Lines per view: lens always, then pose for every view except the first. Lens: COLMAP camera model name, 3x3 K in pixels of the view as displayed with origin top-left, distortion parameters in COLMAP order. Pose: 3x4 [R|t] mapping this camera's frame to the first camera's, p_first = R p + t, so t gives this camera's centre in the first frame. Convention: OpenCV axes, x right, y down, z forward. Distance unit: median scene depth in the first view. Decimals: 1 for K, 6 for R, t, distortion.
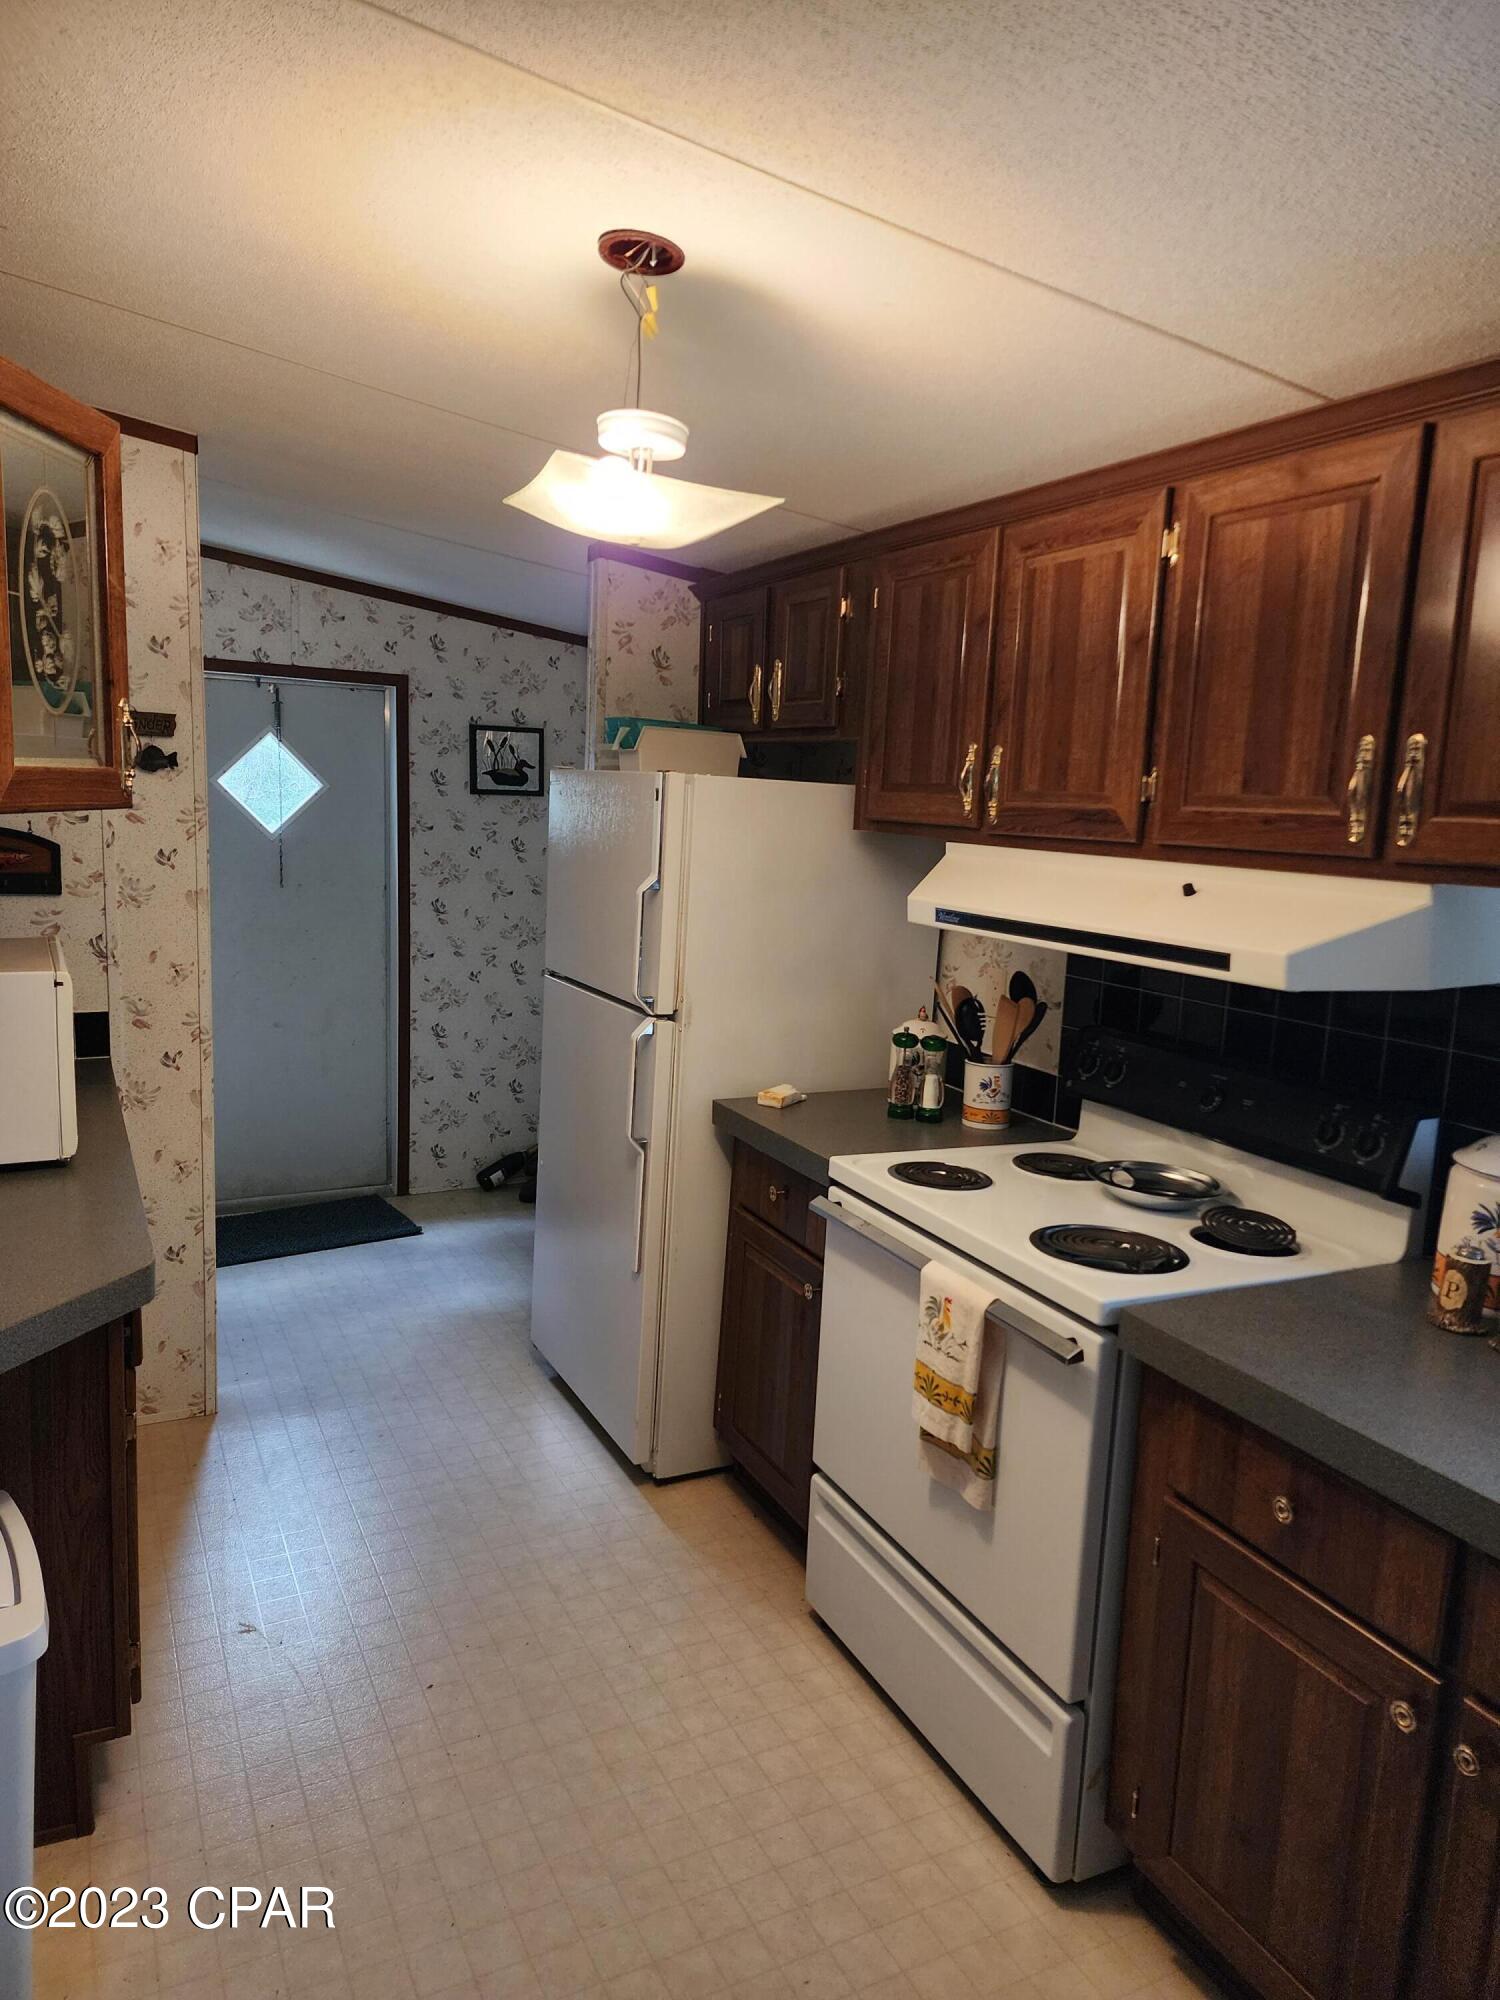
lens RADIAL K [[1338.5, 0, 749.6], [0, 1338.5, 995.9], [0, 0, 1]] dist [0.045991, -0.001661]
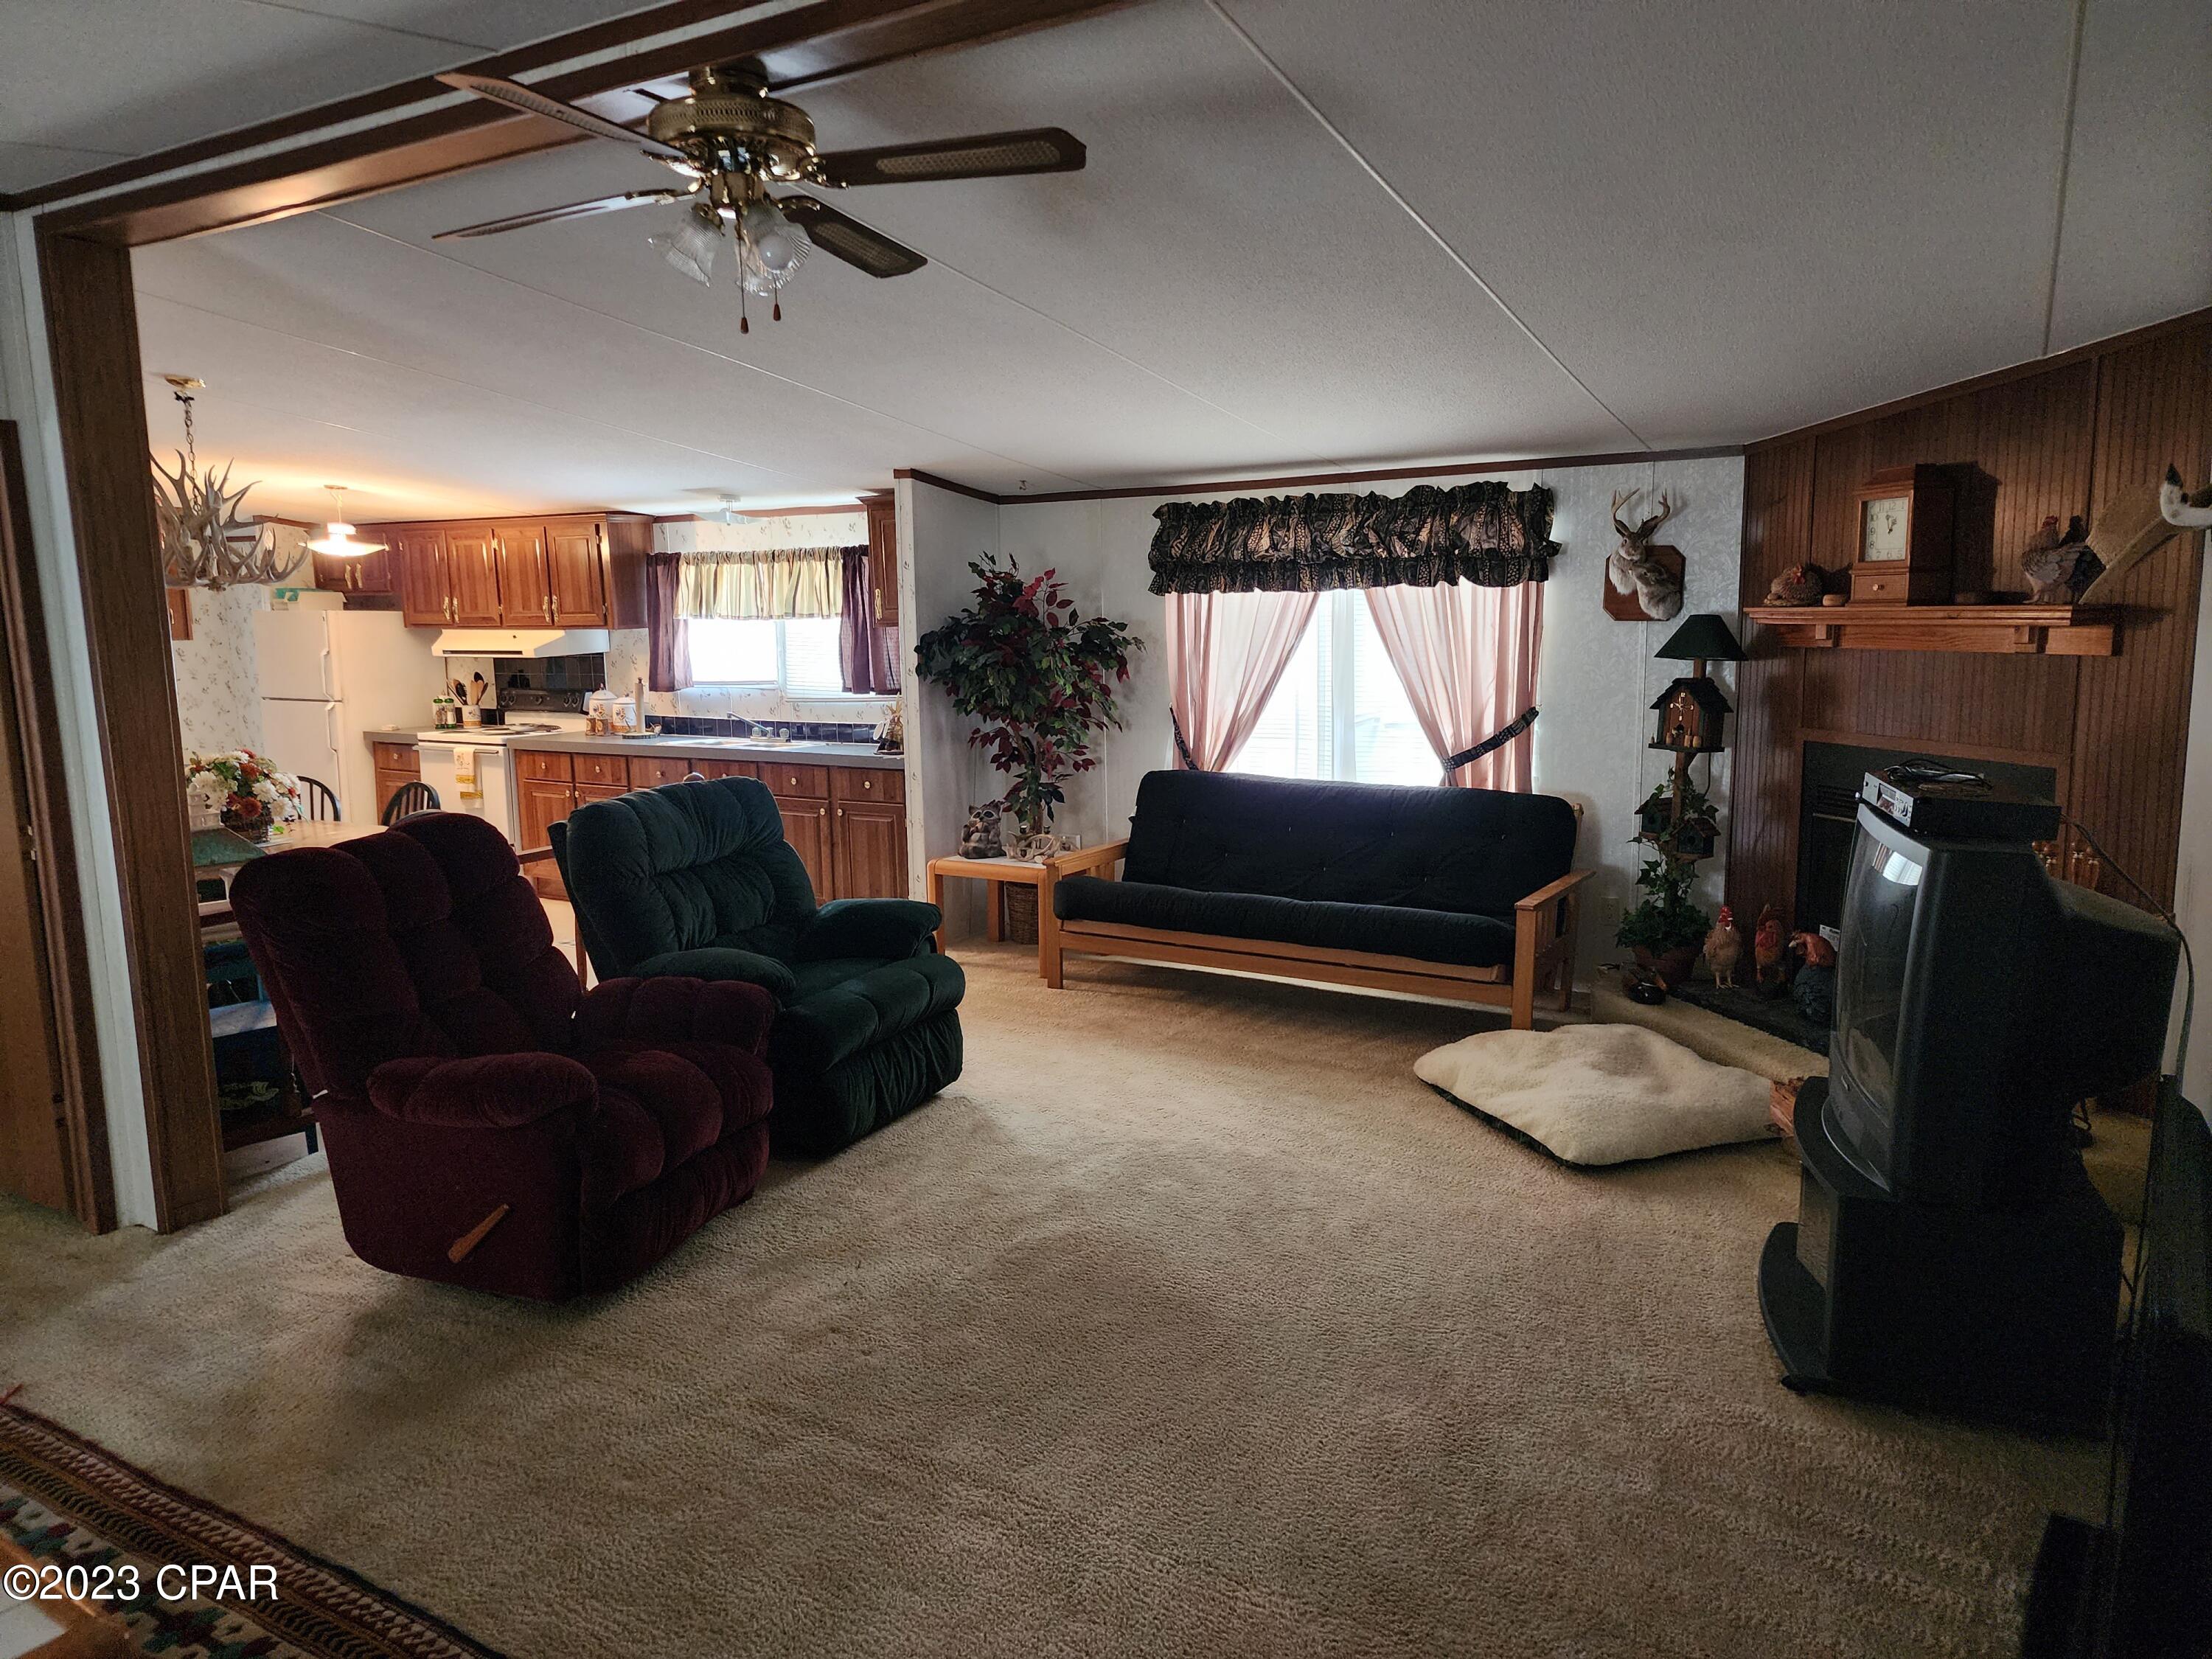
lens RADIAL K [[1480.3, 0, 1112.8], [0, 1480.3, 831.2], [0, 0, 1]] dist [0.045991, -0.001661]
pose [[0.844680, -0.138648, 0.517003, -0.361895], [0.130777, 0.990055, 0.051845, 0.340168], [-0.519050, 0.023819, 0.854412, -2.517923]]
